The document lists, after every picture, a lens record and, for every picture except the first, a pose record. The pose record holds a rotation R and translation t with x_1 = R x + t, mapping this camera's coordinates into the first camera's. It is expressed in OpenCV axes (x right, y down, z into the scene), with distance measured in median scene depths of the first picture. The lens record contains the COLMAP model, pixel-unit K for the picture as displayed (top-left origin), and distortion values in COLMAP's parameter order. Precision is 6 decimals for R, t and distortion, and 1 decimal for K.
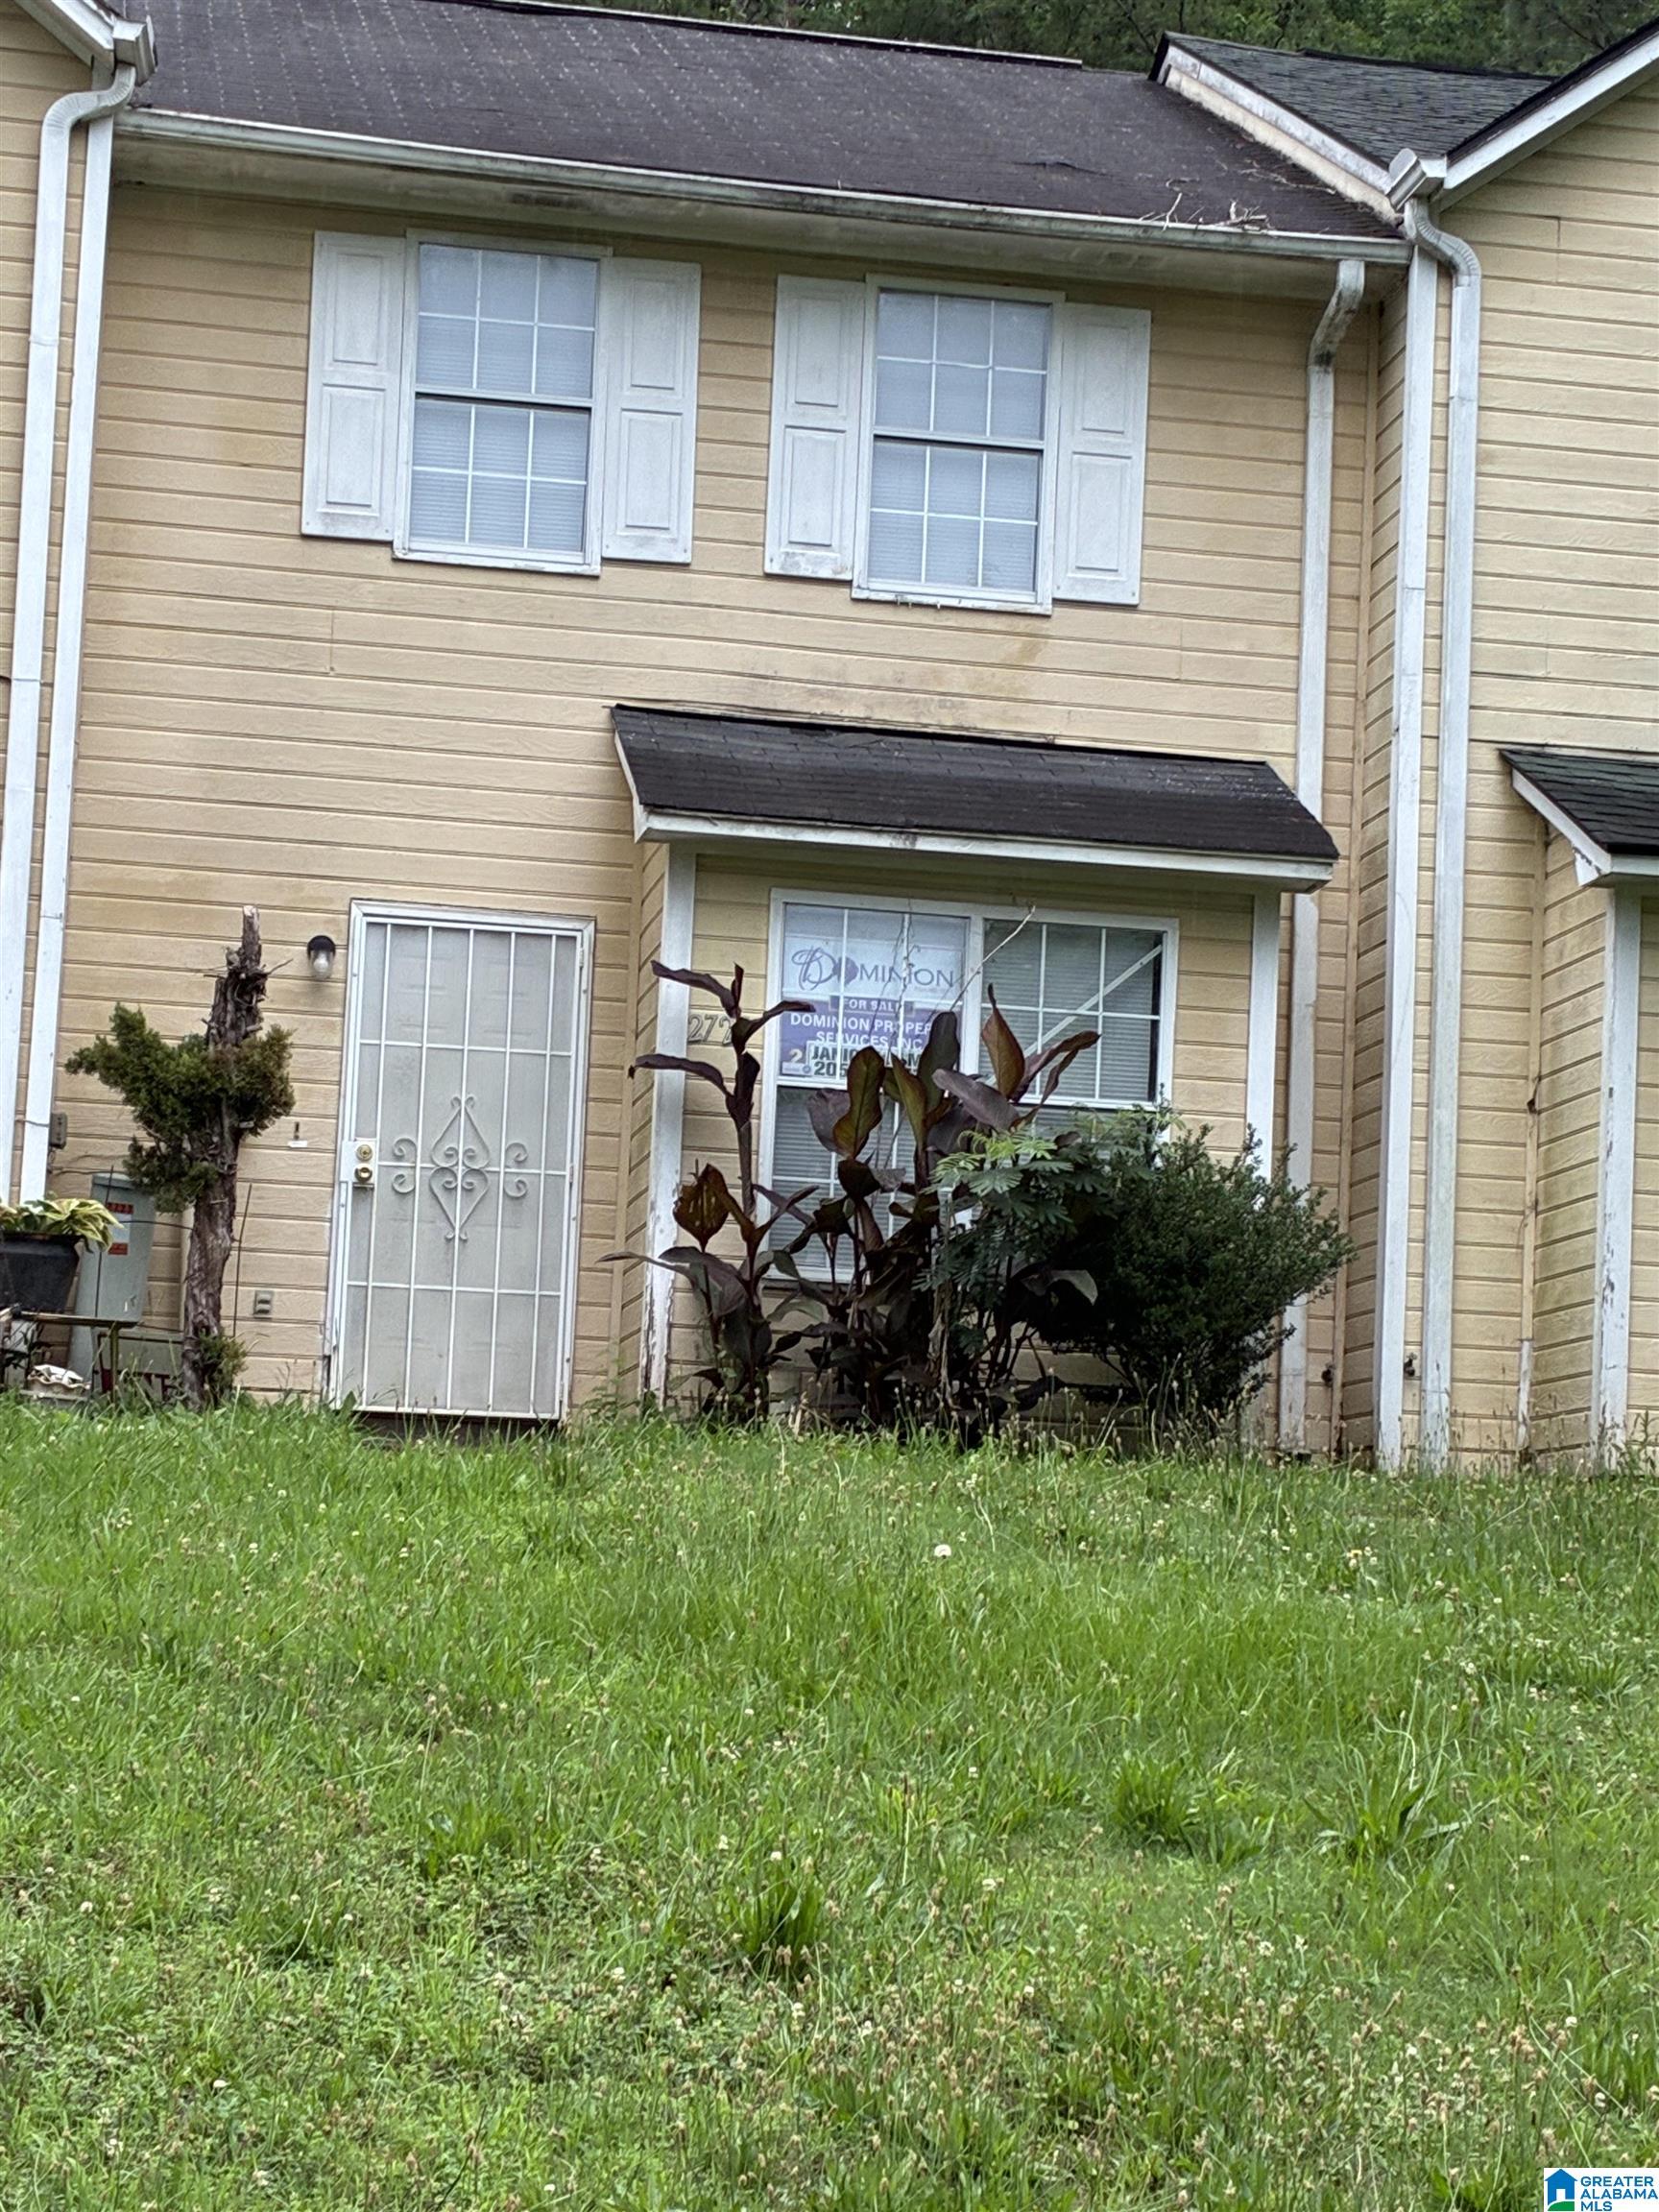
lens RADIAL K [[4515.7, 0, 829.5], [0, 4515.7, 1106.0], [0, 0, 1]] dist [0.326899, -1.891869]
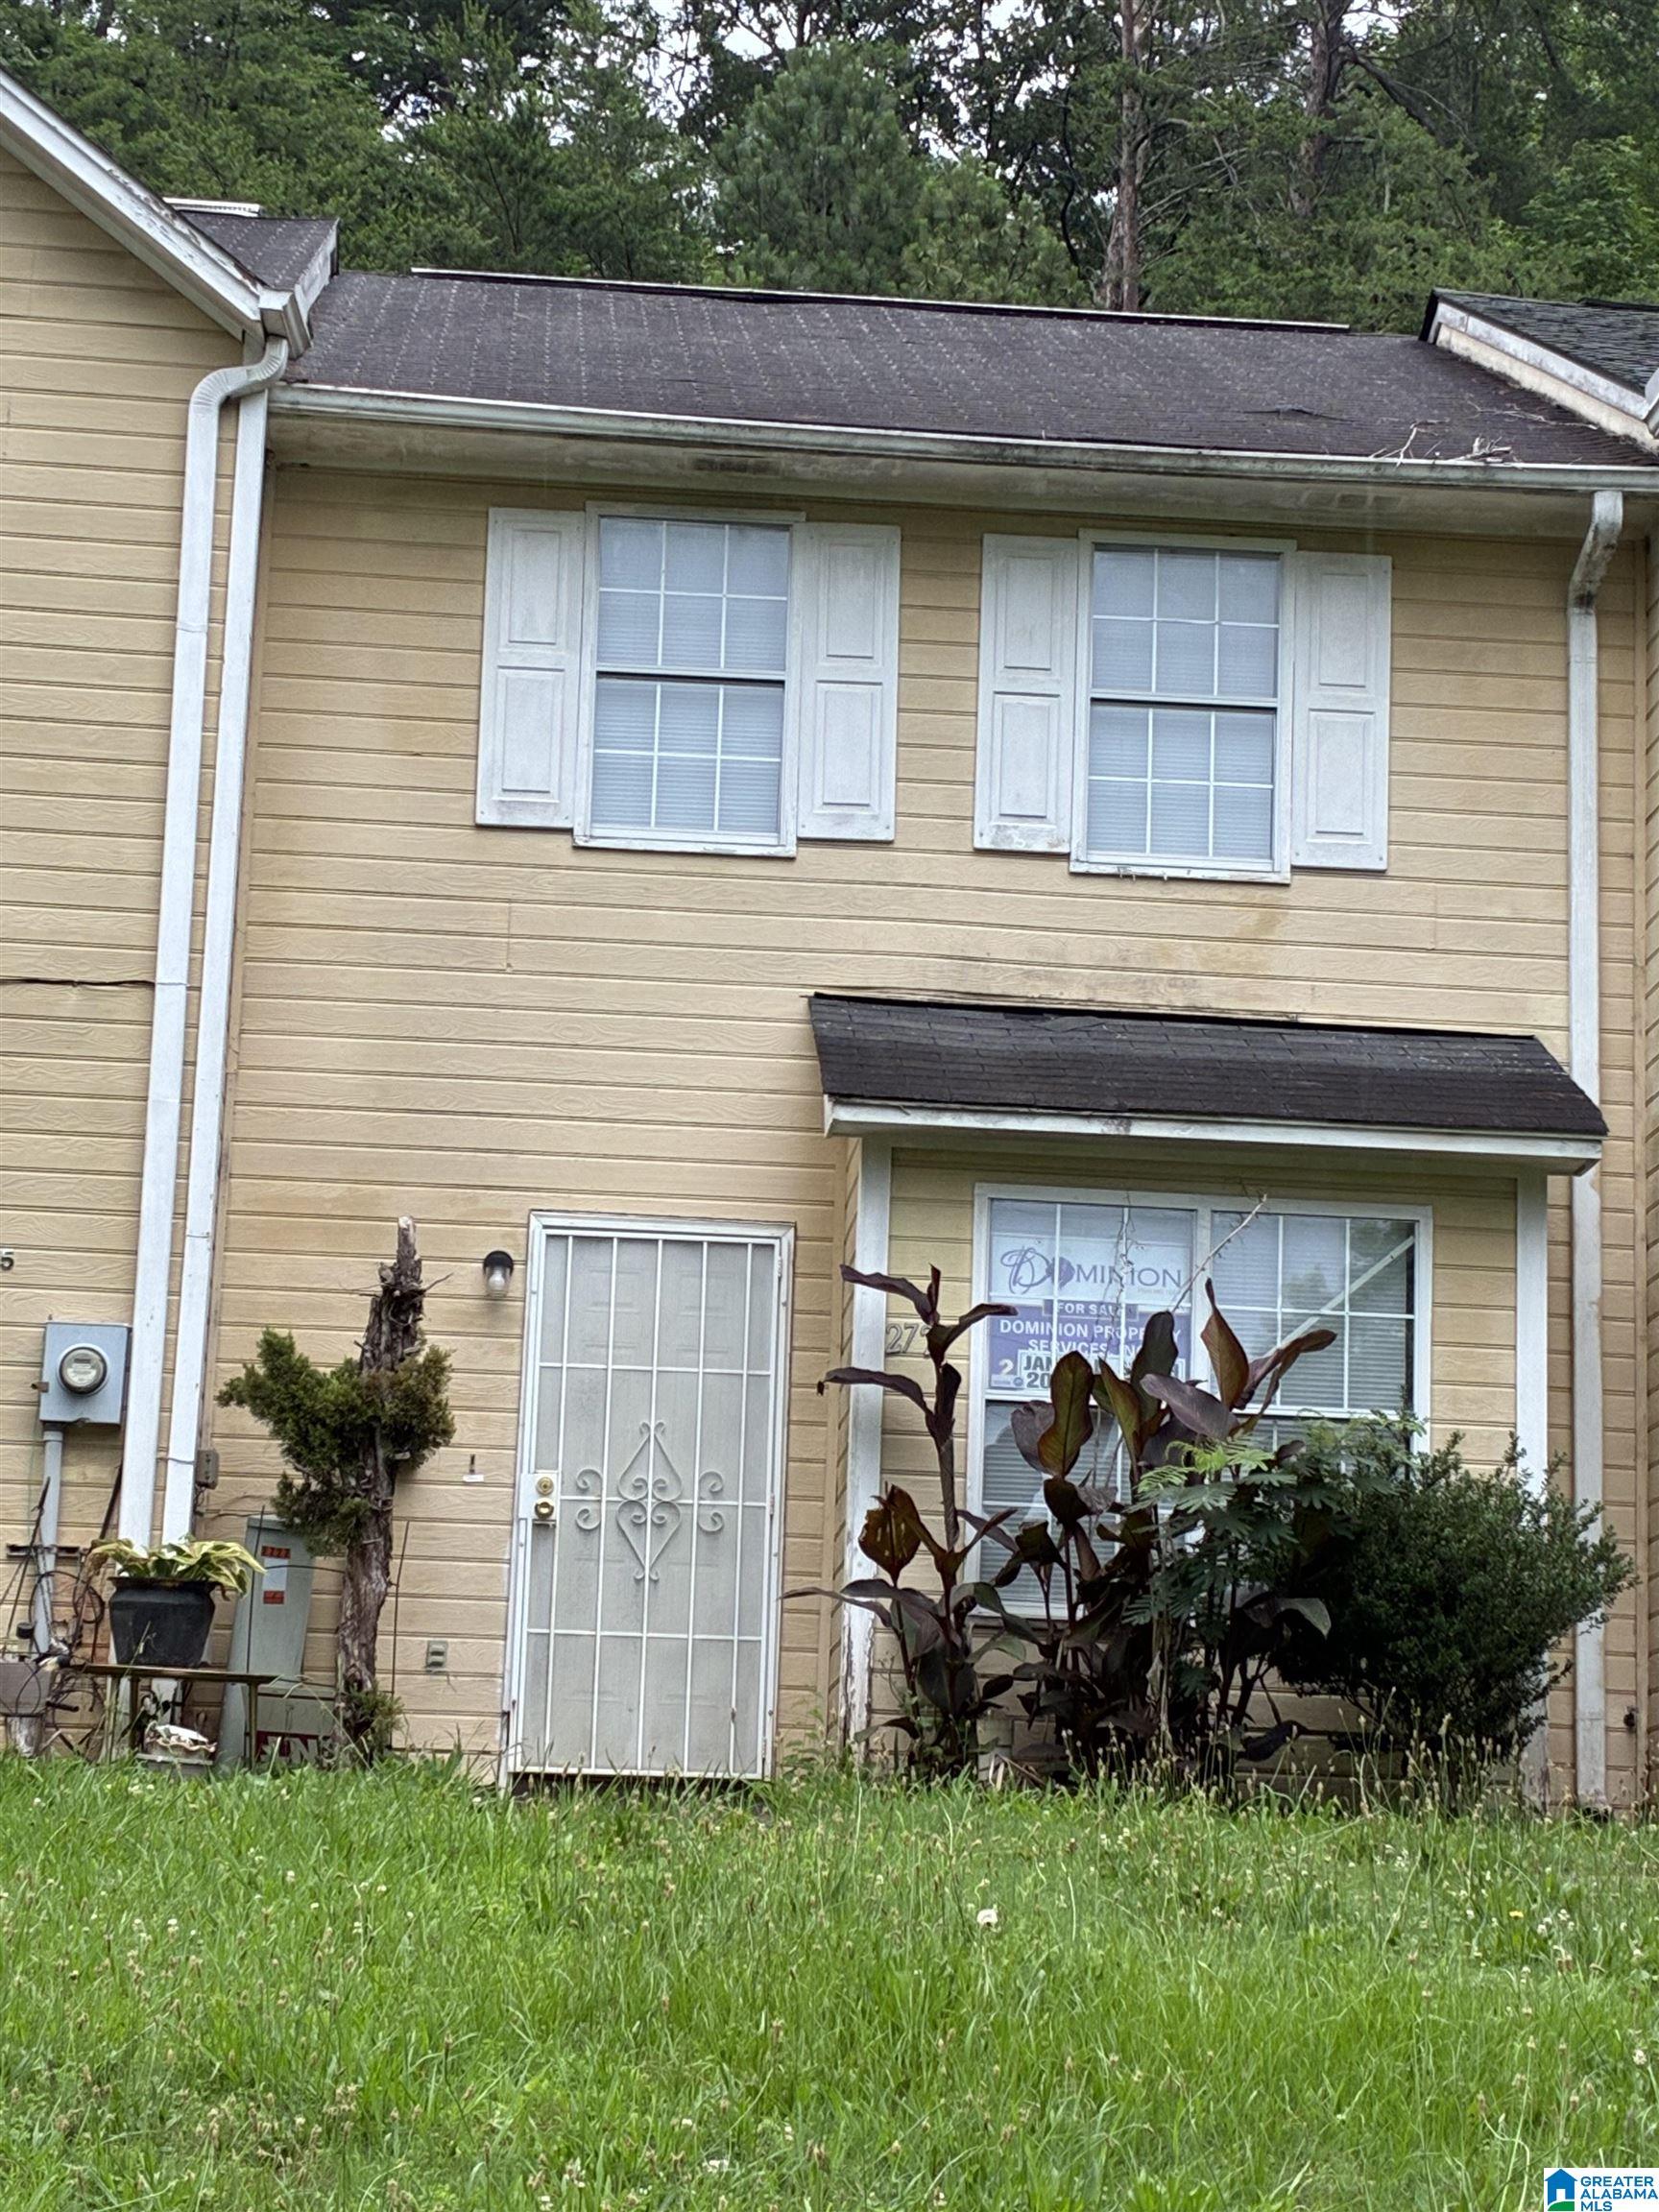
lens RADIAL K [[4513.5, 0, 832.5], [0, 4513.5, 1062.3], [0, 0, 1]] dist [0.305114, -1.612101]
pose [[0.995123, -0.030120, -0.093932, 0.043551], [0.021430, 0.995511, -0.092185, 0.010610], [0.096287, 0.089723, 0.991301, 0.089890]]
